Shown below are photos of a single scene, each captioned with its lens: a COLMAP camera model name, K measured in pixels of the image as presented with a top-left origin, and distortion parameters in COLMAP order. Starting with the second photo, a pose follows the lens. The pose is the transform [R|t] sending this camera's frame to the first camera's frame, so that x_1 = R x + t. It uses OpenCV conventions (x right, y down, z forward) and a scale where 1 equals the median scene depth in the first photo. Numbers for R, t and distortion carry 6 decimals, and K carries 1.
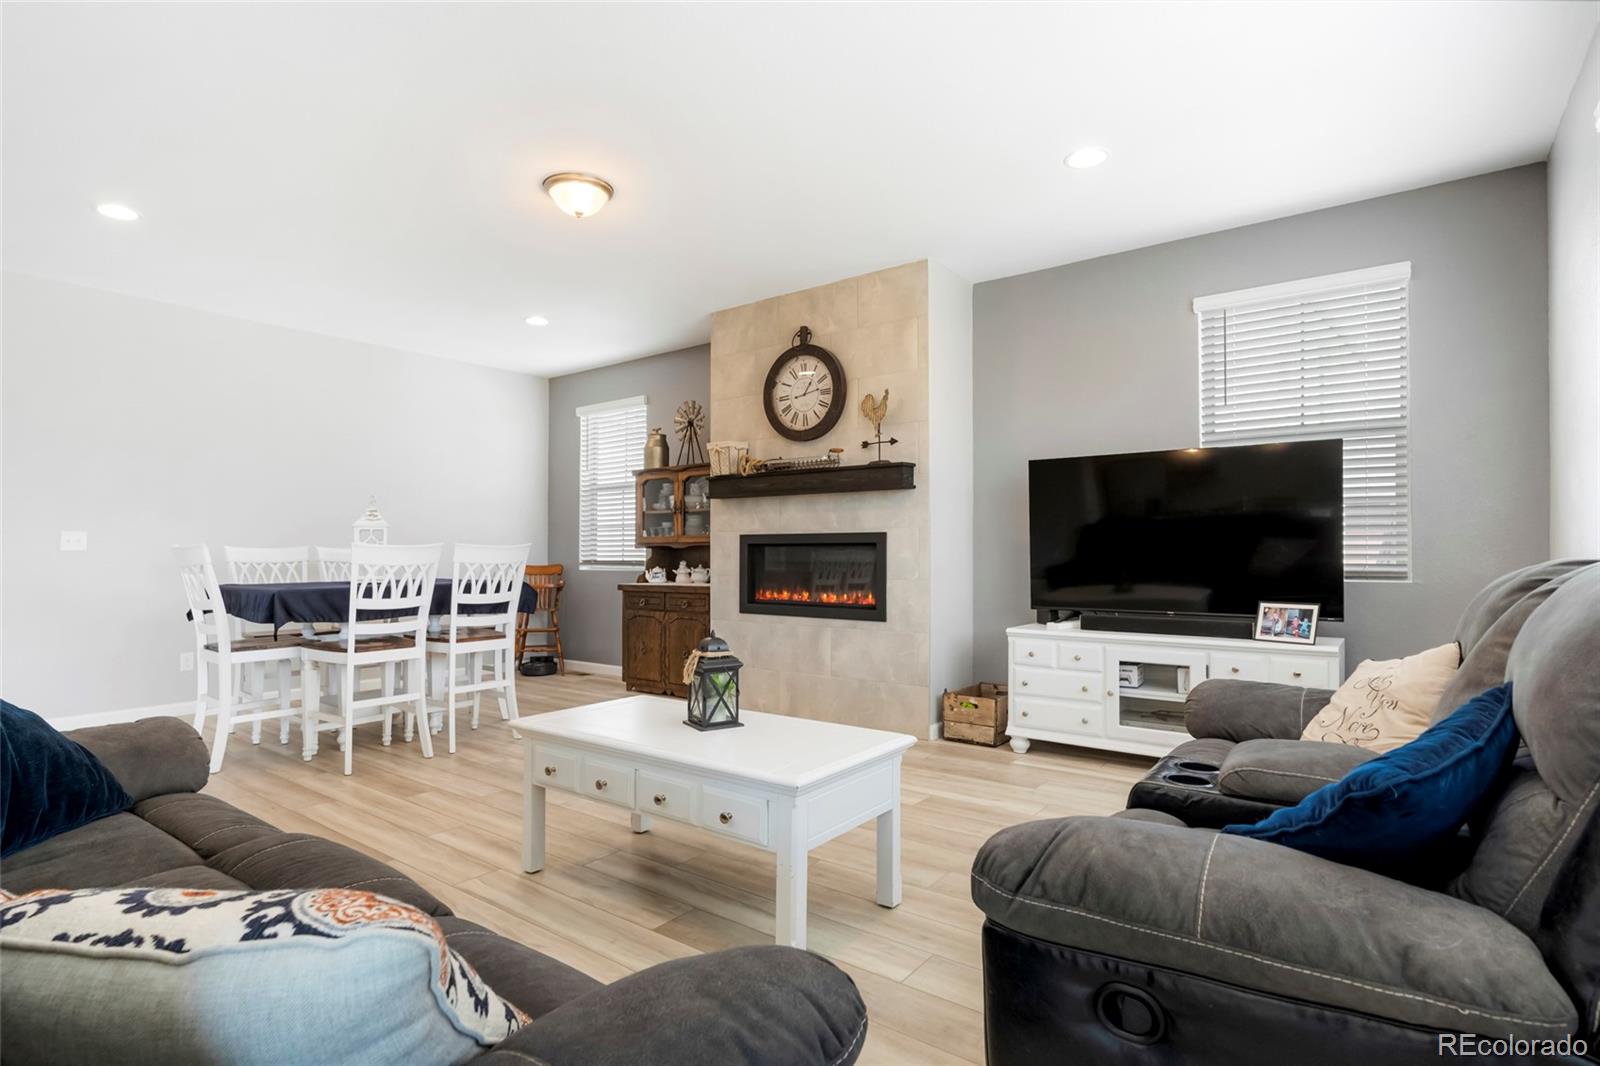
lens RADIAL K [[834.9, 0, 788.3], [0, 834.9, 533.5], [0, 0, 1]] dist [-0.005307, -0.000798]
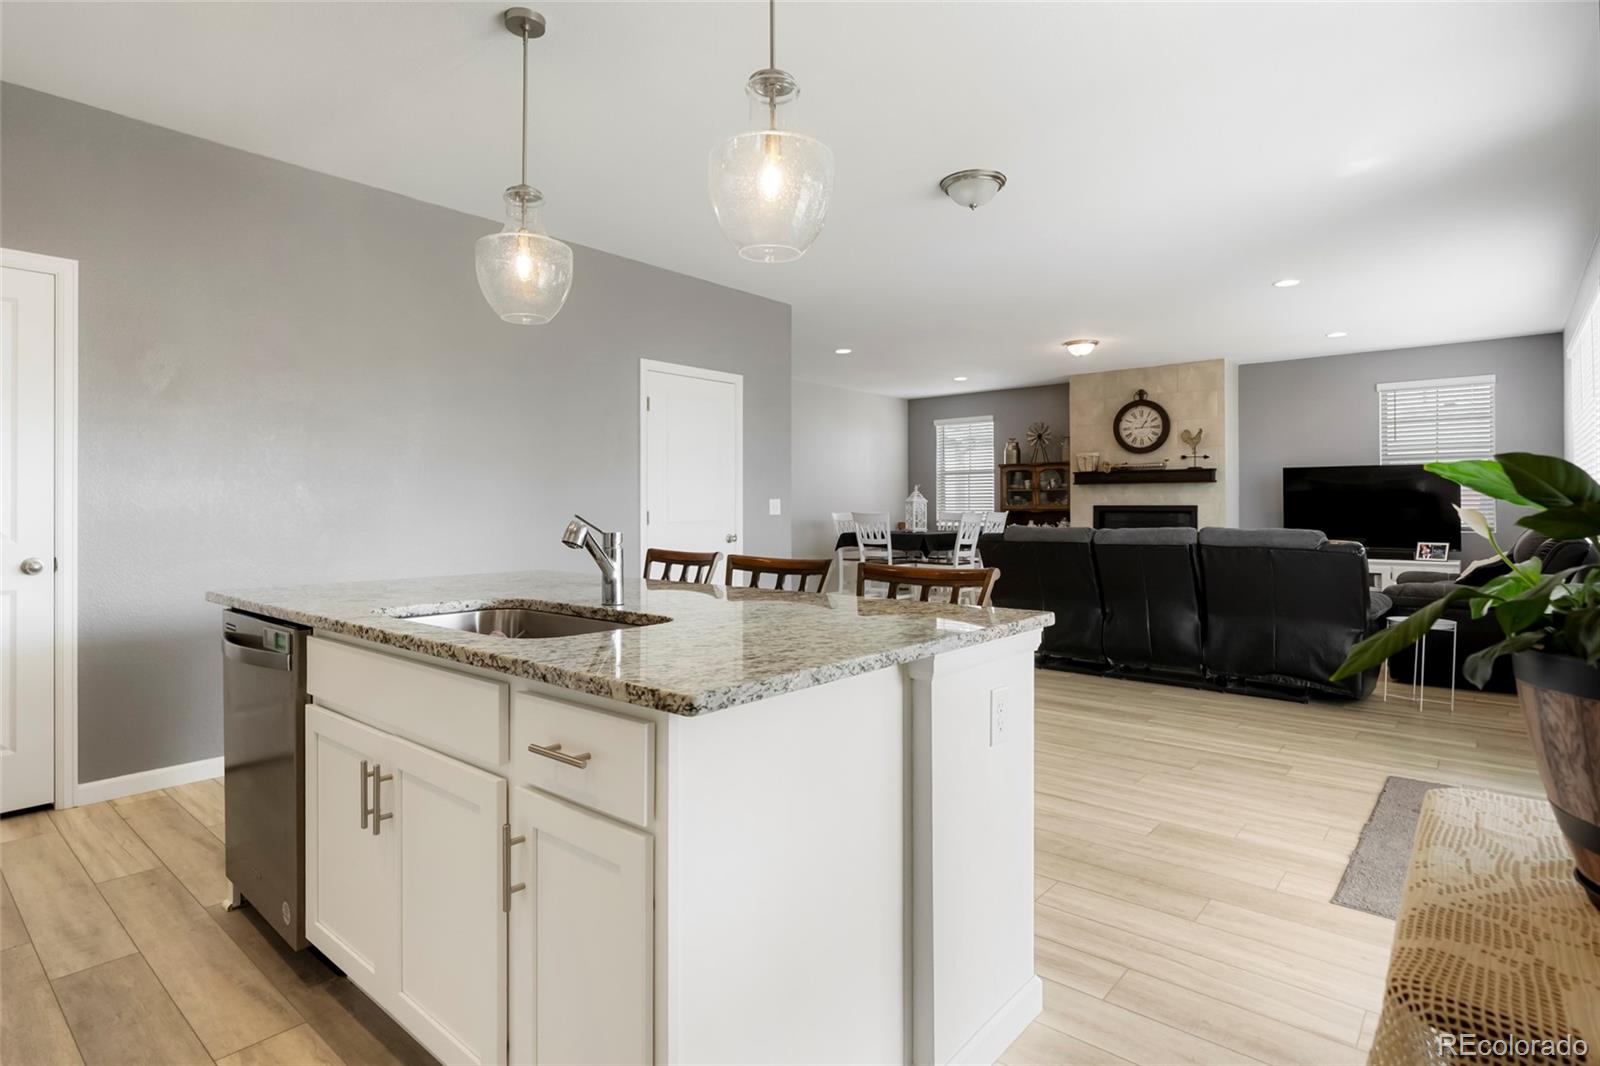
lens RADIAL K [[834.9, 0, 786.2], [0, 834.9, 493.3], [0, 0, 1]] dist [-0.005307, -0.000798]
pose [[0.998750, 0.003837, -0.049843, -0.689326], [-0.003589, 0.999981, 0.005069, -0.033501], [0.049862, -0.004884, 0.998744, -0.873756]]
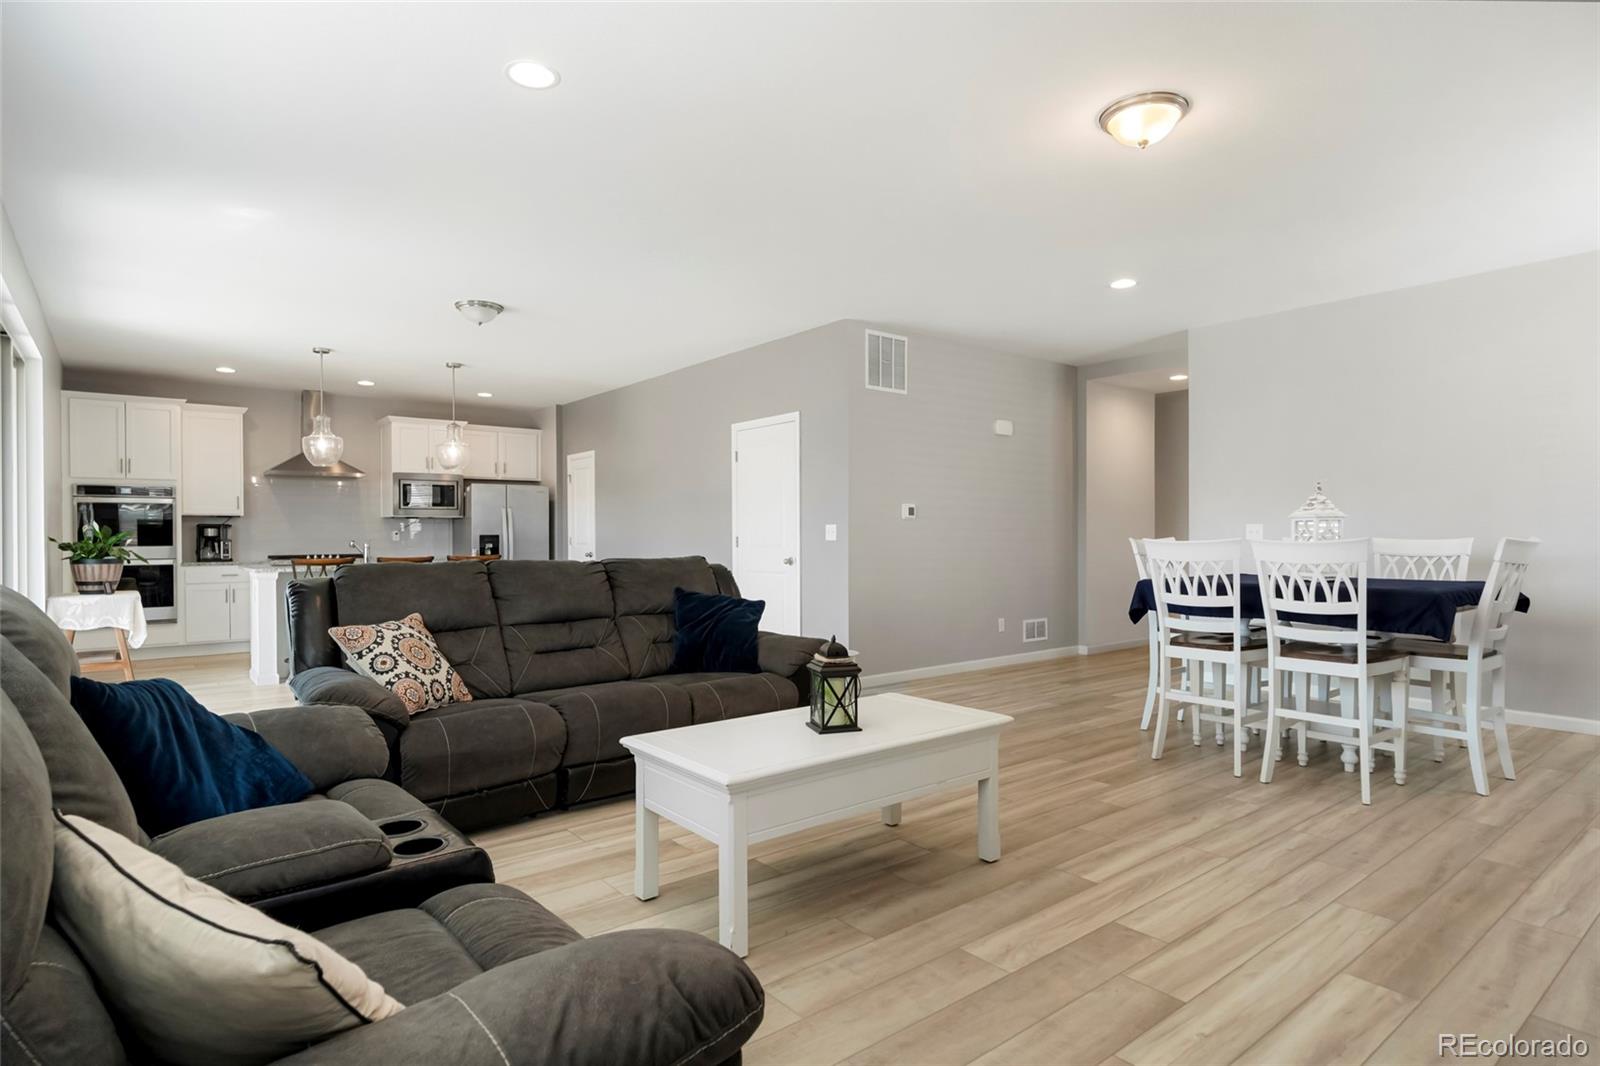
lens RADIAL K [[834.9, 0, 774.0], [0, 834.9, 534.7], [0, 0, 1]] dist [-0.005307, -0.000798]
pose [[-0.252640, 0.000577, -0.967560, 0.502582], [0.019948, 0.999790, -0.004612, 0.002609], [0.967355, -0.020466, -0.252599, 0.670389]]
